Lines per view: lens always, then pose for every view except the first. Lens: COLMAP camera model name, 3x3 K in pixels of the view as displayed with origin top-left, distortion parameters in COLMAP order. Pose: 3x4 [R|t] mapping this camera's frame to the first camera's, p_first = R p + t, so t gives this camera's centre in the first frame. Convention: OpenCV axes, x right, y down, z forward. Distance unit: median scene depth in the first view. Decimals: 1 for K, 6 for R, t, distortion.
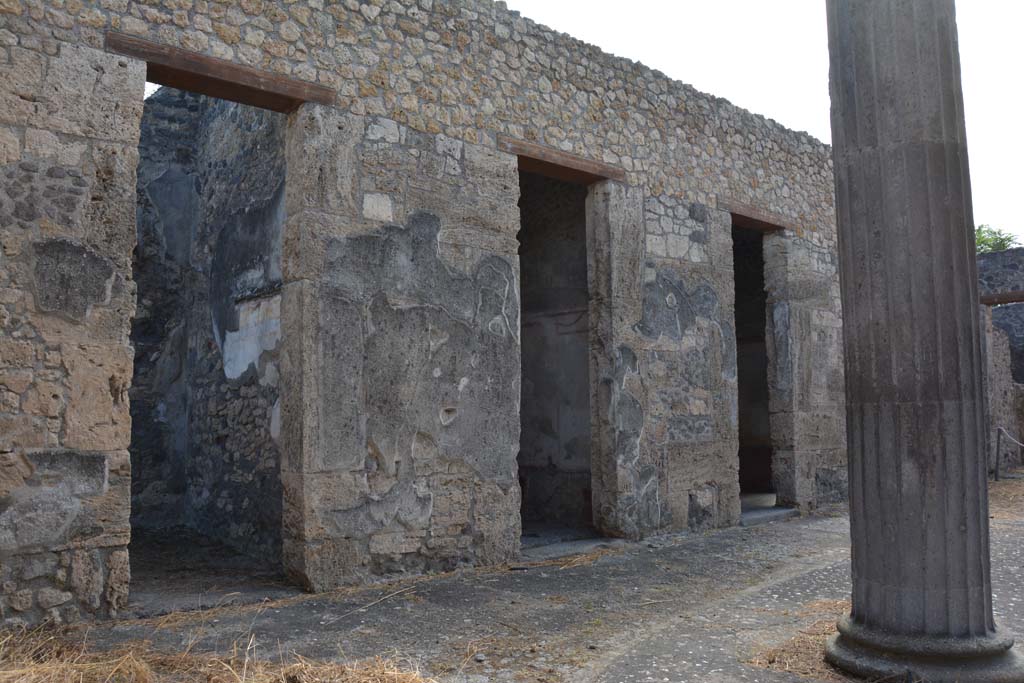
lens RADIAL K [[792.9, 0, 507.9], [0, 792.9, 346.8], [0, 0, 1]] dist [-0.161231, 0.123072]
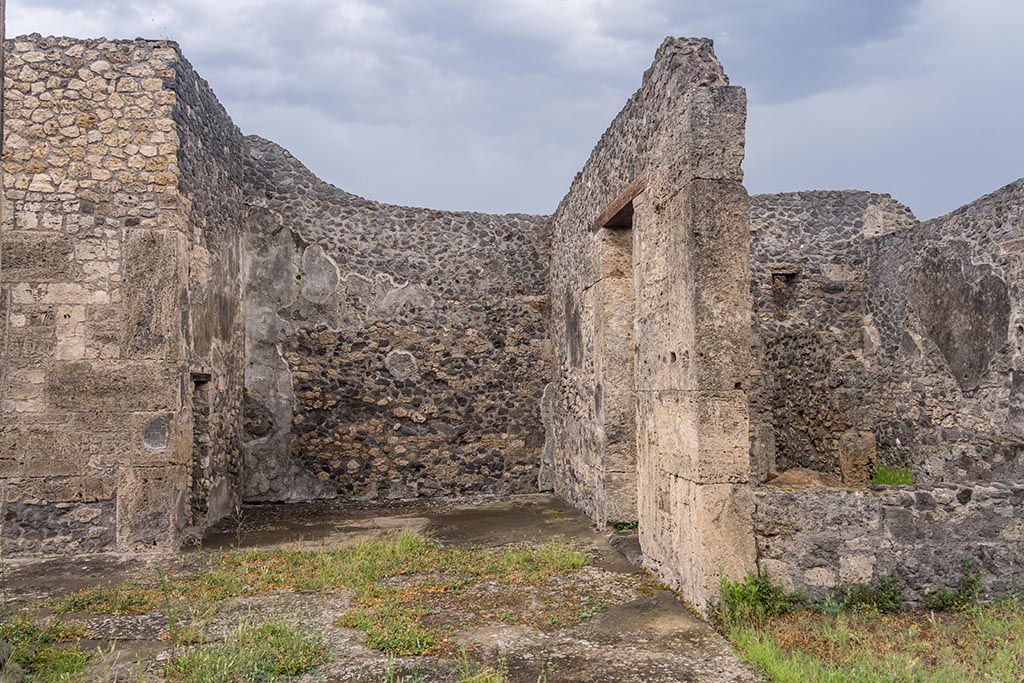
lens RADIAL K [[802.0, 0, 515.5], [0, 802.0, 346.5], [0, 0, 1]] dist [0.008959, -0.006455]
pose [[0.840002, -0.038447, -0.541220, 1.692348], [0.058351, 0.998103, 0.019661, 0.032626], [0.539437, -0.048096, 0.840651, 0.878338]]
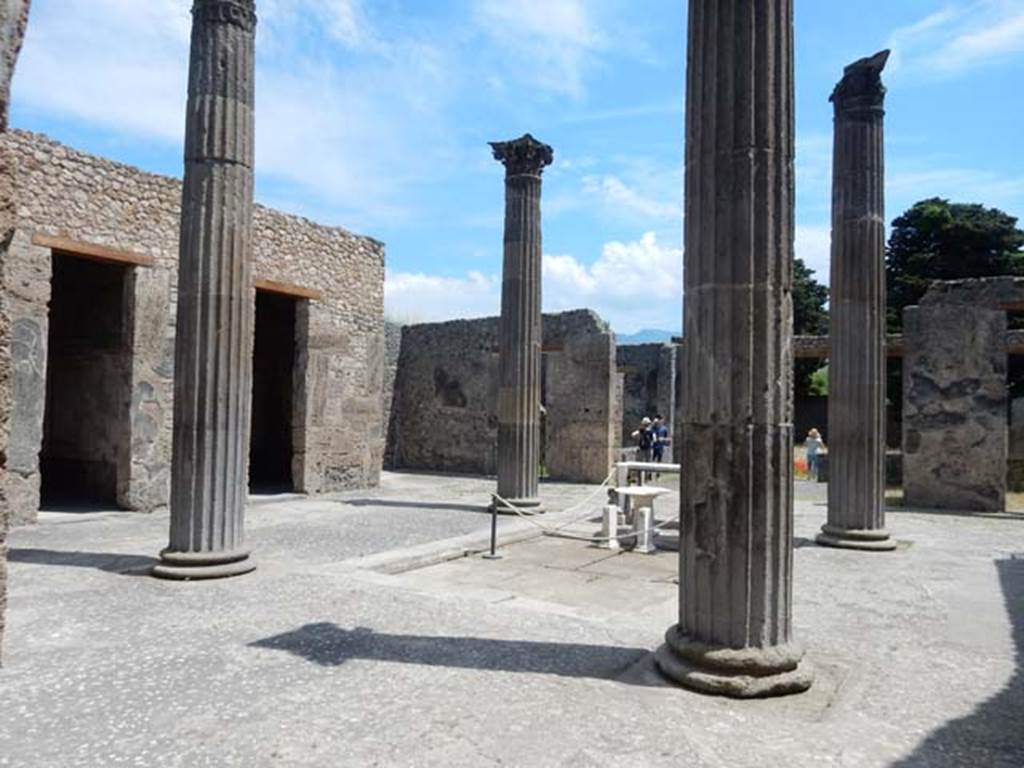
lens RADIAL K [[745.9, 0, 505.2], [0, 745.9, 387.2], [0, 0, 1]] dist [-0.008801, 0.001649]
pose [[0.947817, 0.038377, 0.316496, 0.376715], [-0.052169, 0.998017, 0.035214, -0.077850], [-0.314517, -0.049888, 0.947940, -0.566015]]
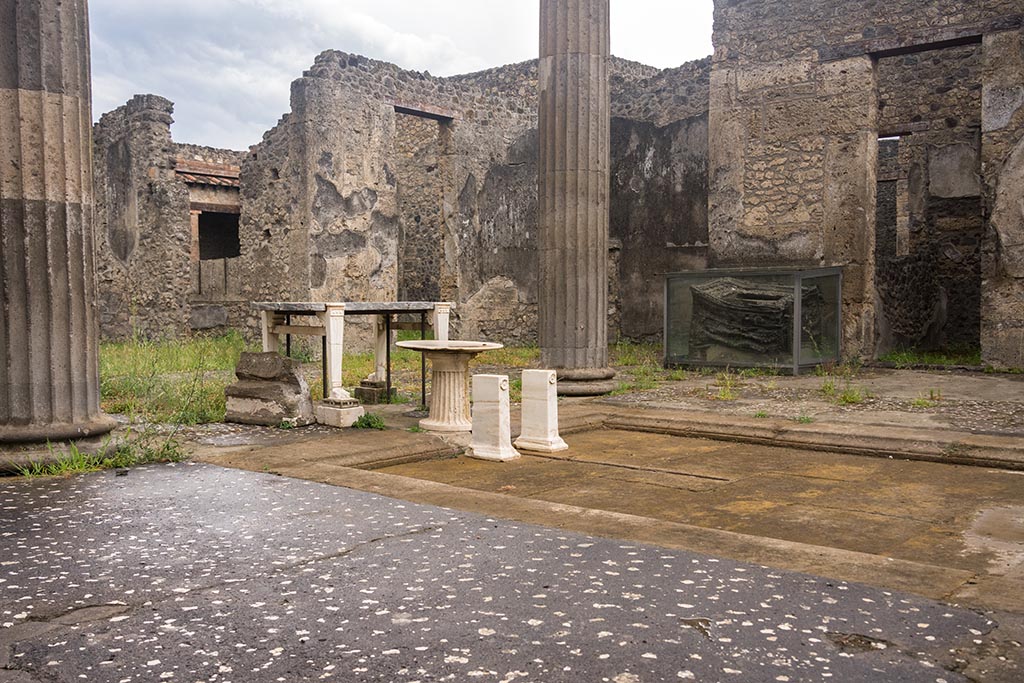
lens RADIAL K [[998.0, 0, 513.8], [0, 998.0, 340.0], [0, 0, 1]] dist [0.051079, 0.000000]
pose [[-0.177635, -0.036491, 0.983420, 0.097236], [-0.073904, 0.996985, 0.023645, 0.132200], [-0.981318, -0.068479, -0.179796, 0.879859]]
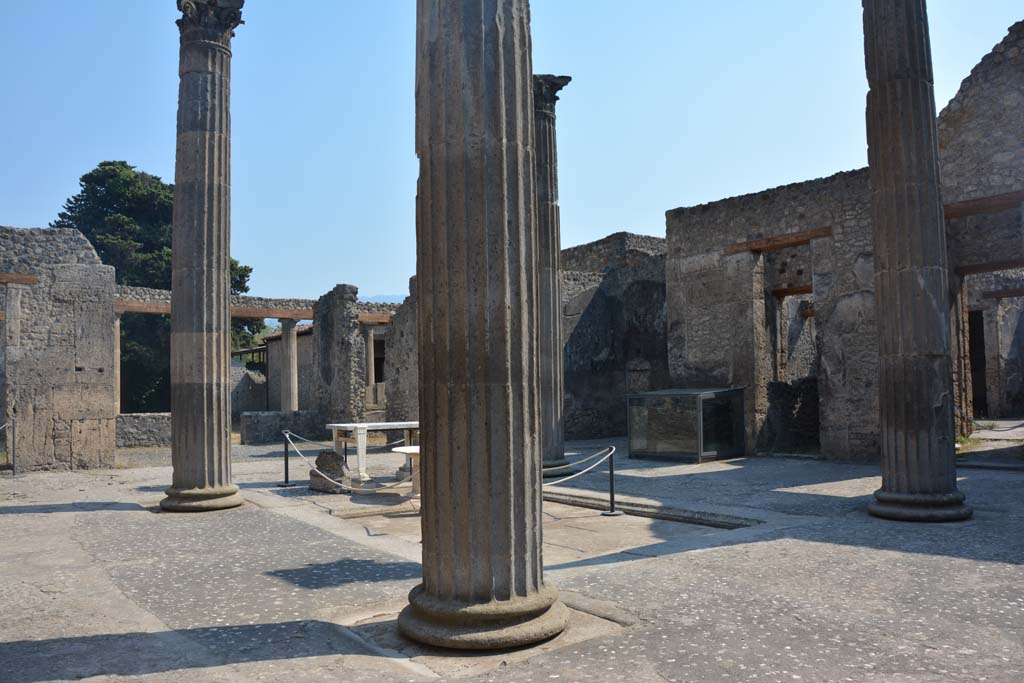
lens RADIAL K [[792.9, 0, 516.8], [0, 792.9, 349.3], [0, 0, 1]] dist [-0.161231, 0.123072]
pose [[0.059558, 0.054052, 0.996760, -0.324562], [-0.061823, 0.996816, -0.050361, 0.046300], [-0.996309, -0.058624, 0.062710, 0.503322]]
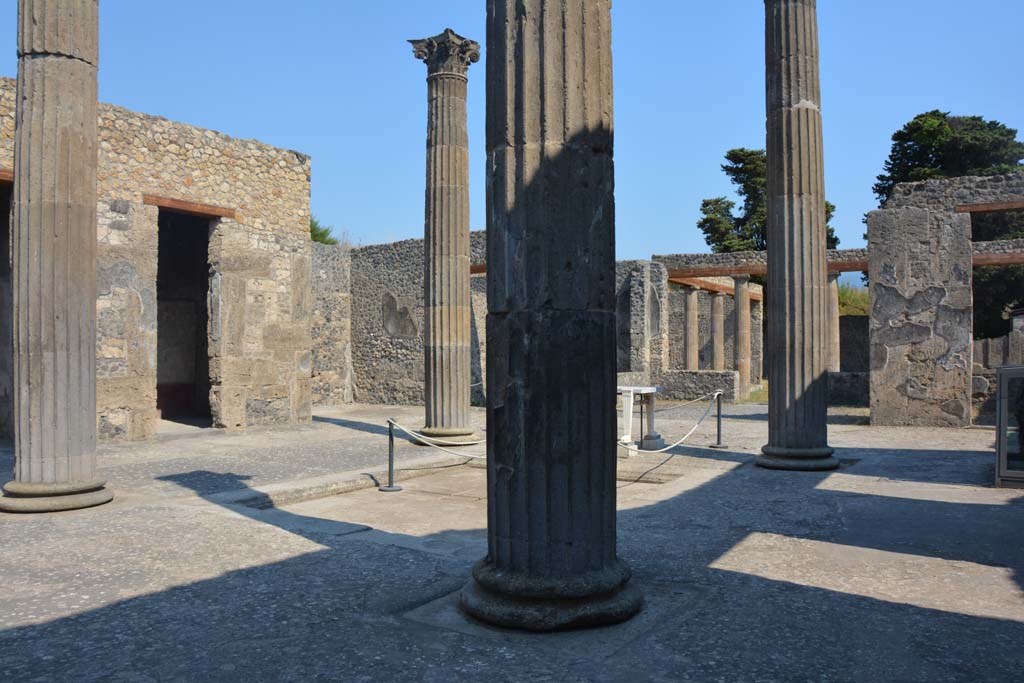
lens RADIAL K [[792.9, 0, 508.8], [0, 792.9, 345.1], [0, 0, 1]] dist [-0.161231, 0.123072]
pose [[0.950227, 0.005601, 0.311508, 0.570055], [-0.026964, 0.997565, 0.064314, -0.046271], [-0.310390, -0.069513, 0.948064, -0.552943]]
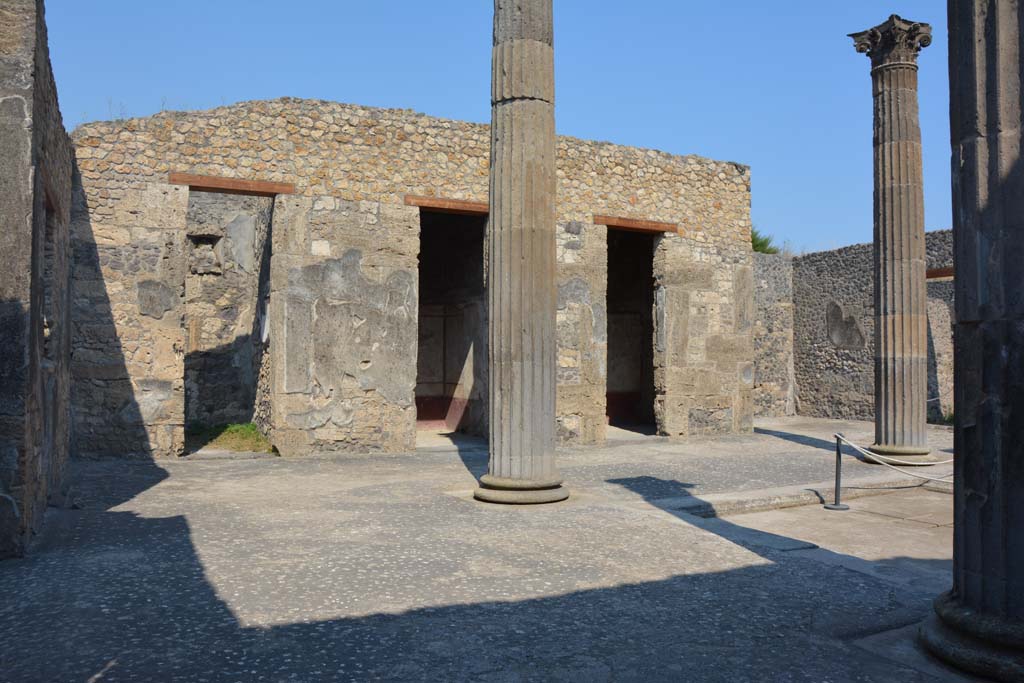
lens RADIAL K [[792.9, 0, 516.8], [0, 792.9, 347.0], [0, 0, 1]] dist [-0.161231, 0.123072]
pose [[0.975973, 0.007352, -0.217766, 0.560532], [0.005696, 0.998228, 0.059226, -0.047447], [0.217815, -0.059044, 0.974202, -0.556713]]
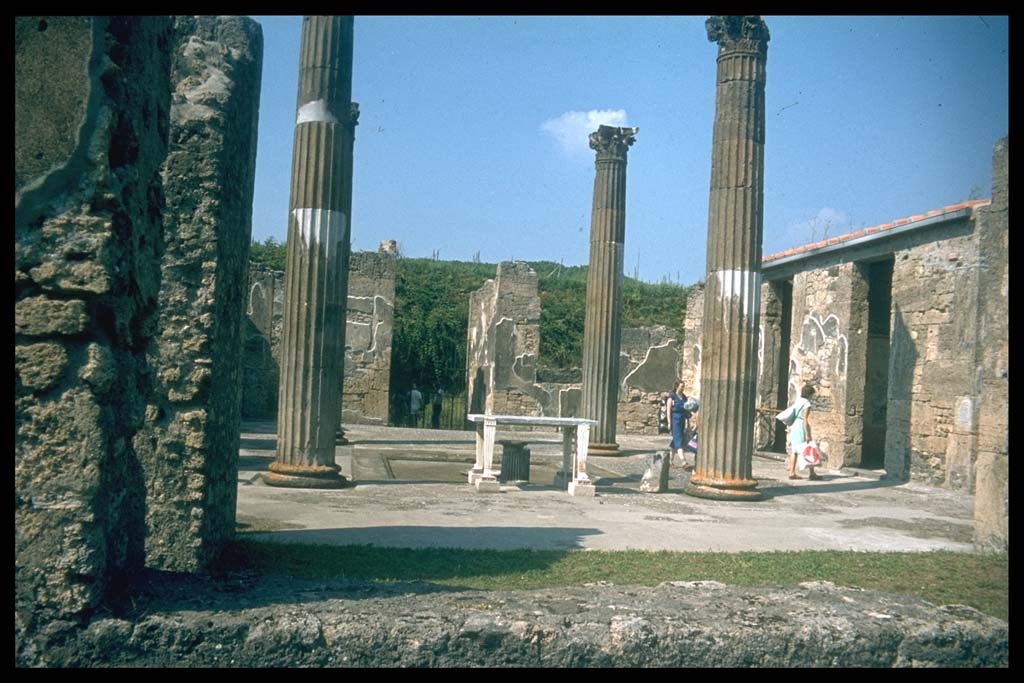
lens RADIAL K [[927.0, 0, 512.5], [0, 927.0, 345.1], [0, 0, 1]] dist [0.008250, 0.000922]
pose [[-0.498028, -0.053710, -0.865496, 2.678485], [0.017814, 0.997236, -0.072135, 0.127710], [0.866978, -0.051343, -0.495694, 1.657097]]
